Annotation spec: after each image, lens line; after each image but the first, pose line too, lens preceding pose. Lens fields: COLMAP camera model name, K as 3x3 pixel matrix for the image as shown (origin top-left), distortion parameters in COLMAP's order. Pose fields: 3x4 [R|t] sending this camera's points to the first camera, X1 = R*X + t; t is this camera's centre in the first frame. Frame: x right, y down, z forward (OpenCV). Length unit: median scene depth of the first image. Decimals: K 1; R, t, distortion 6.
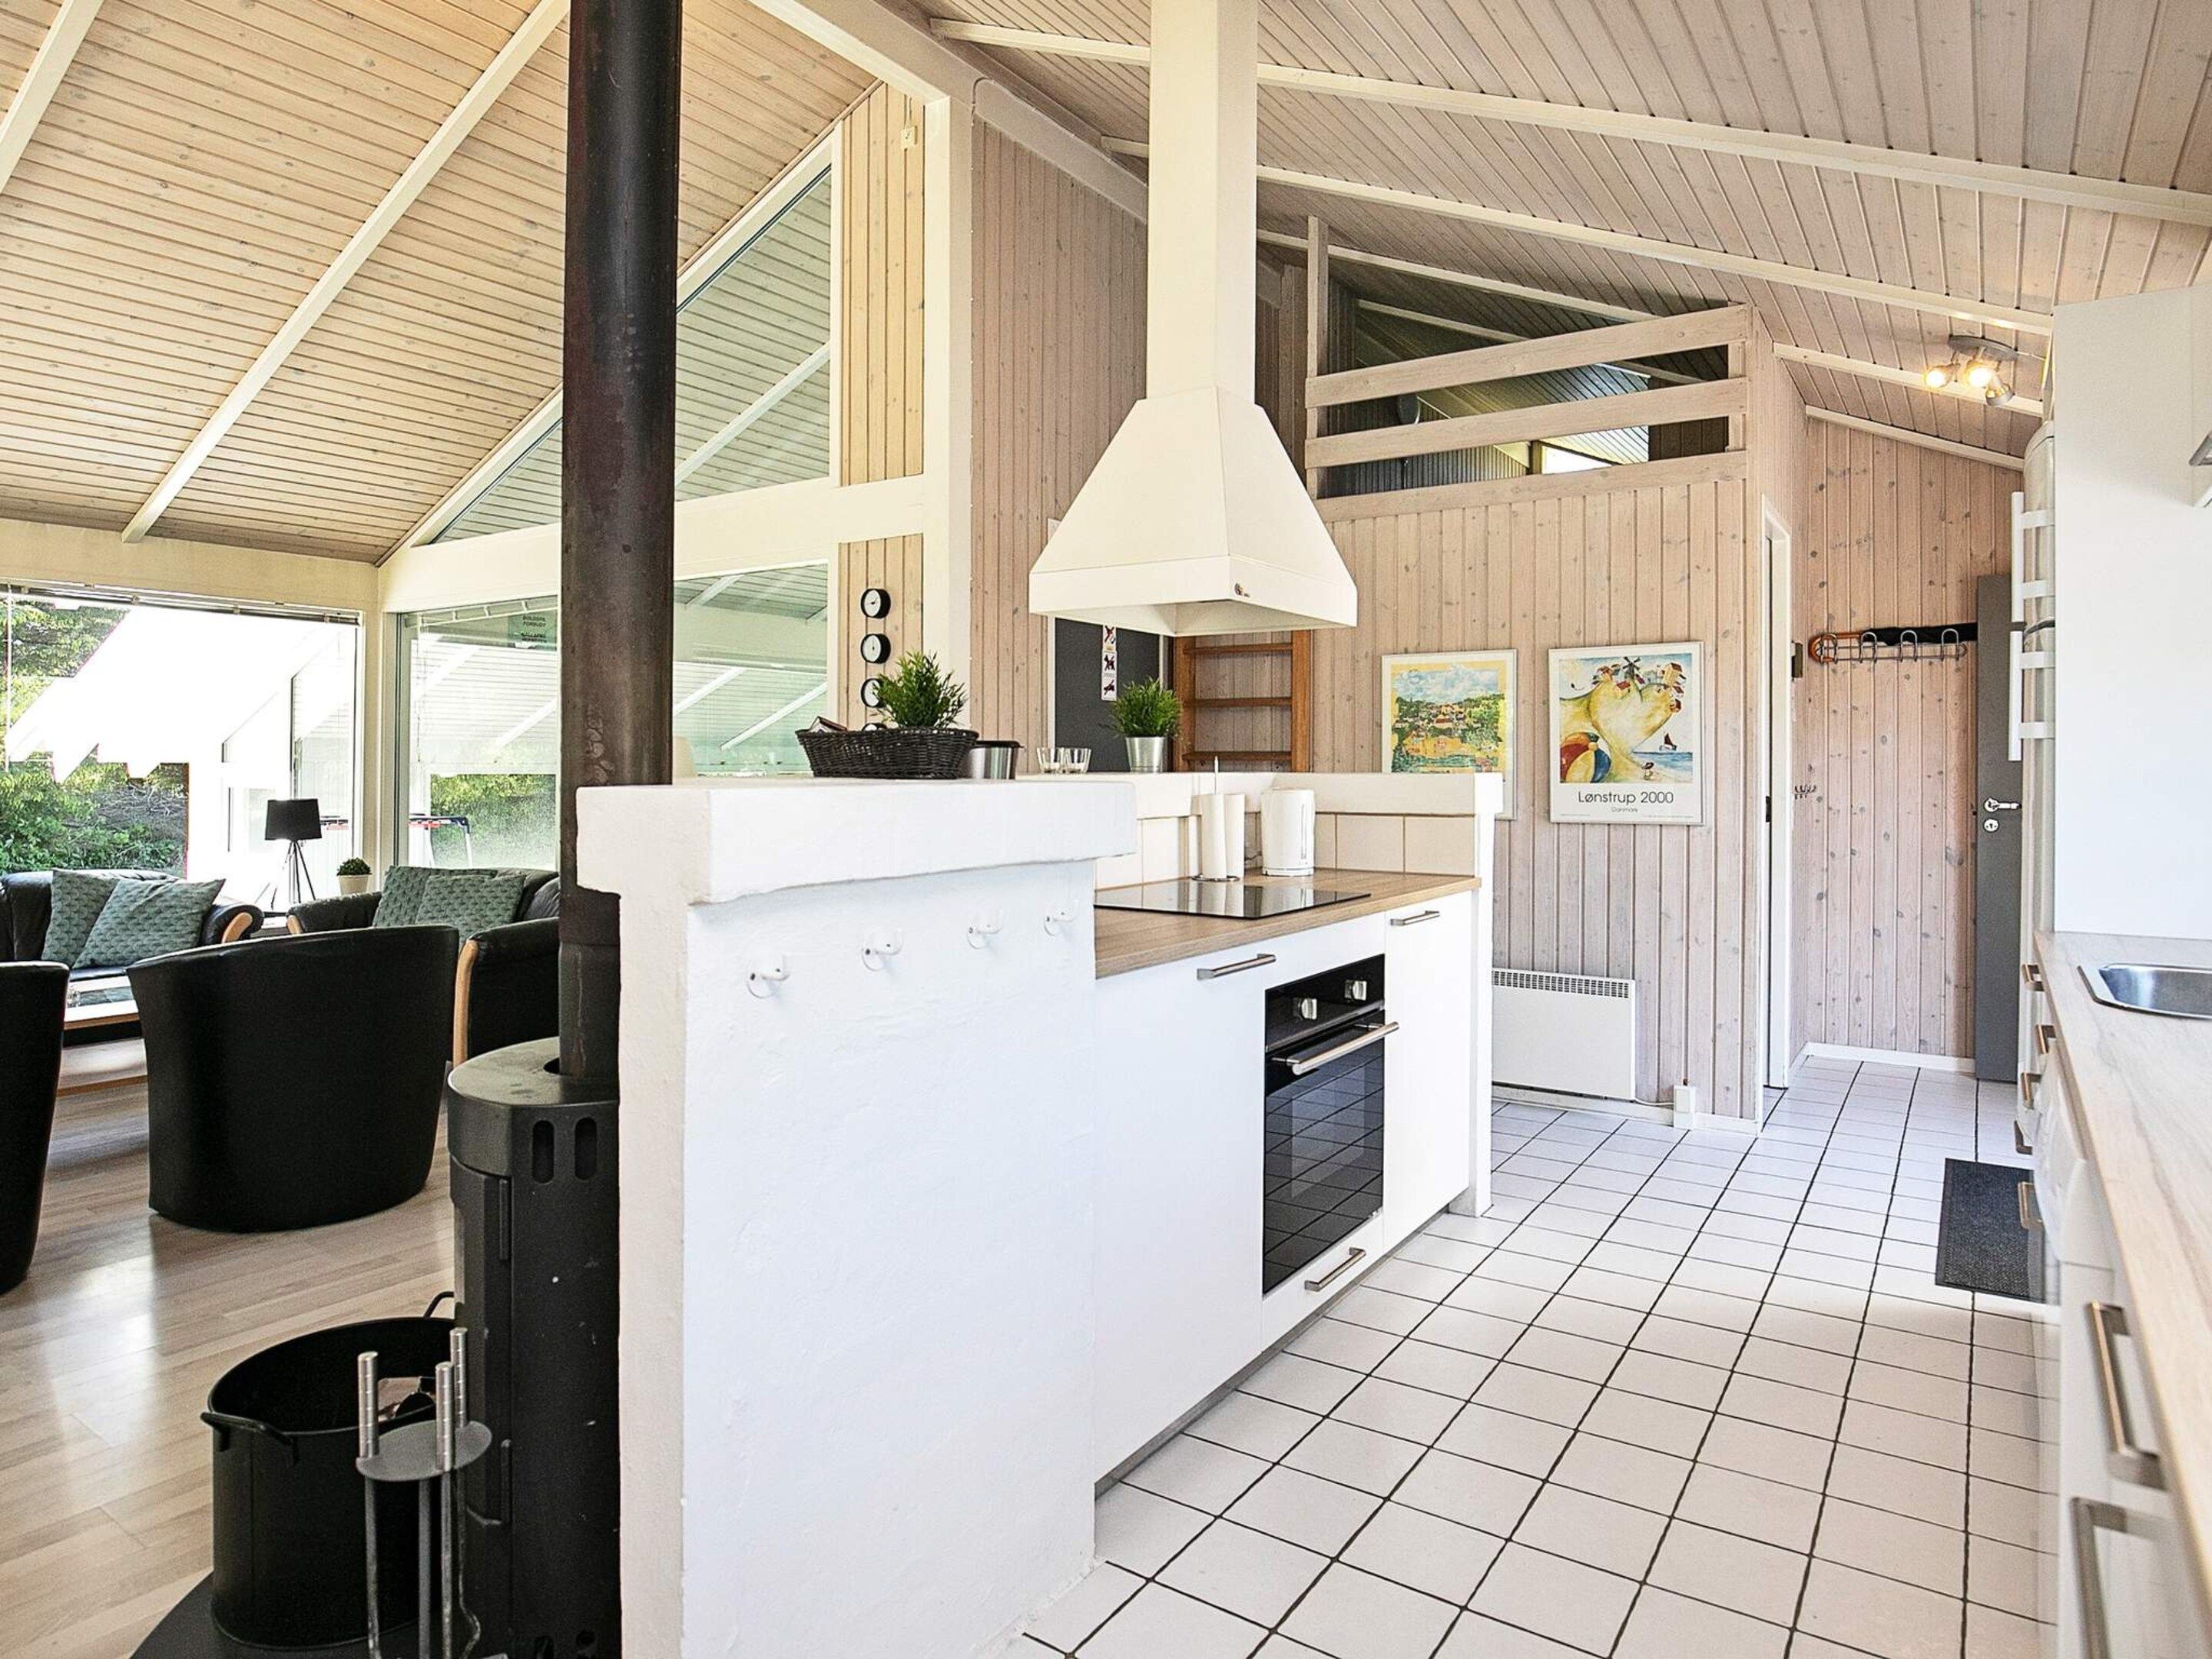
lens RADIAL K [[1322.5, 0, 1104.7], [0, 1322.5, 816.8], [0, 0, 1]] dist [-0.000158, -0.000373]
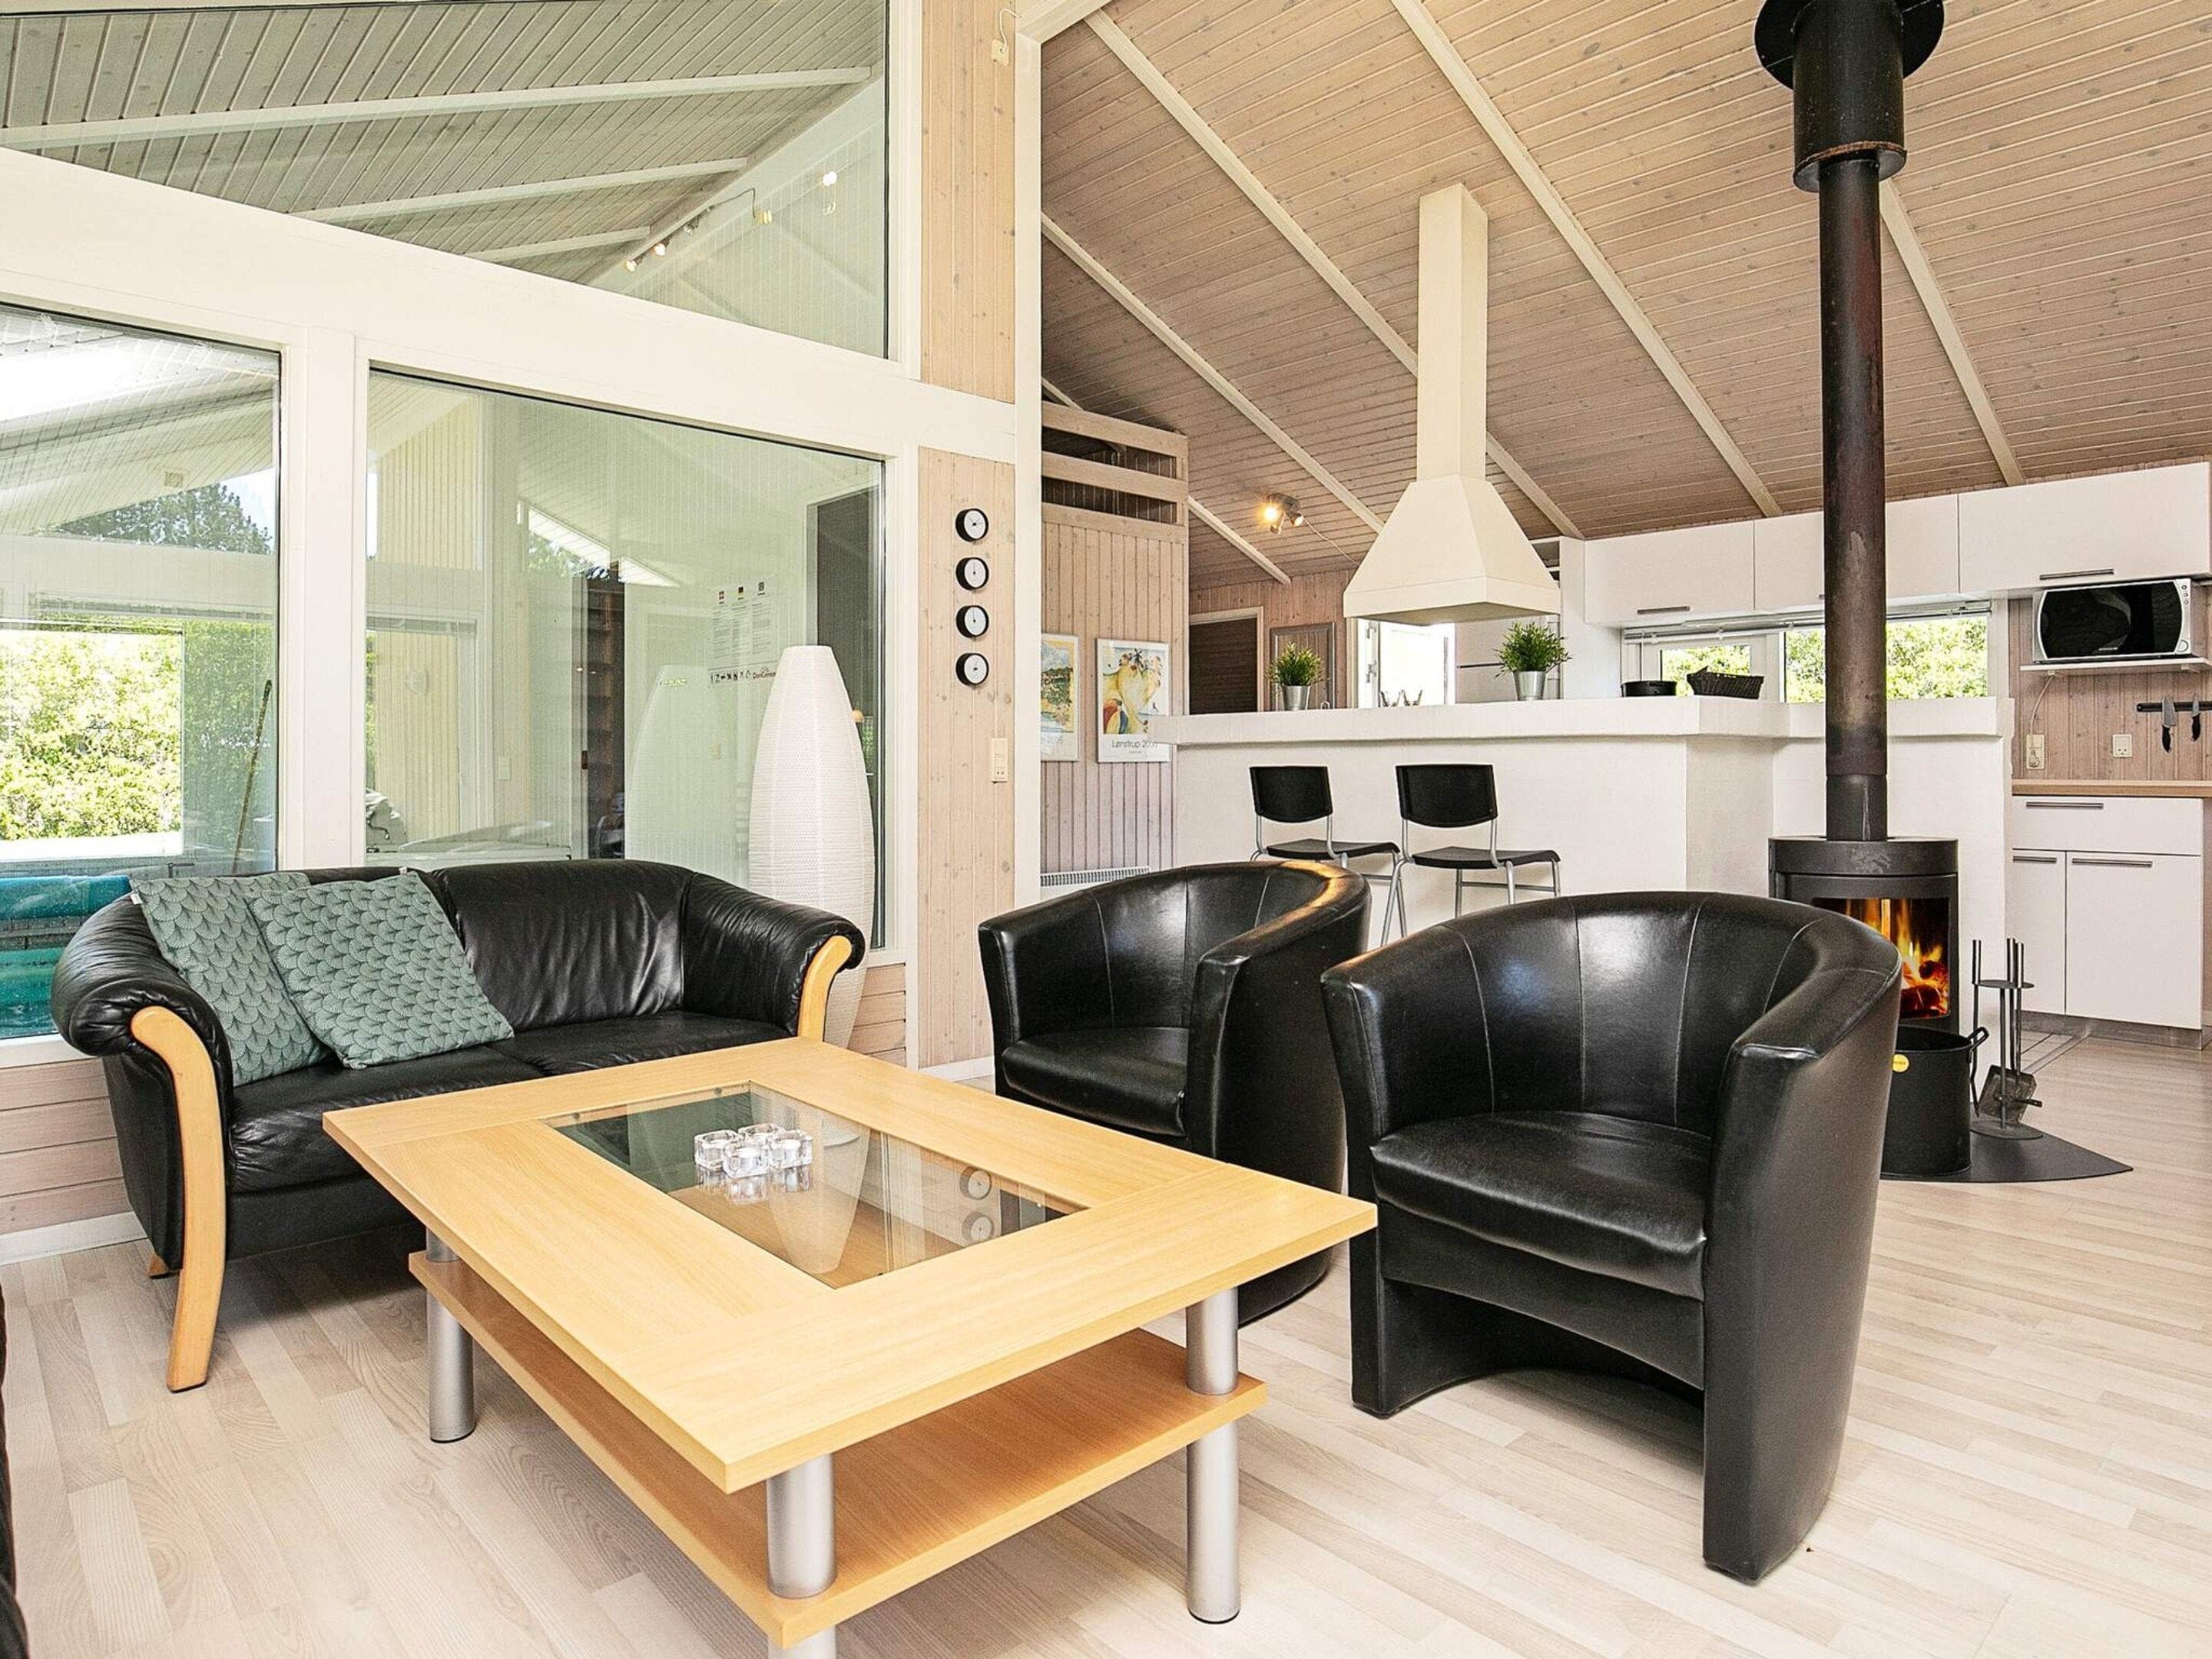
lens RADIAL K [[1322.5, 0, 1104.4], [0, 1322.5, 828.1], [0, 0, 1]] dist [-0.000158, -0.000373]
pose [[0.244419, -0.046581, 0.968550, -1.041183], [0.035249, 0.998612, 0.039132, 0.020107], [-0.969029, 0.024576, 0.245722, 0.661762]]
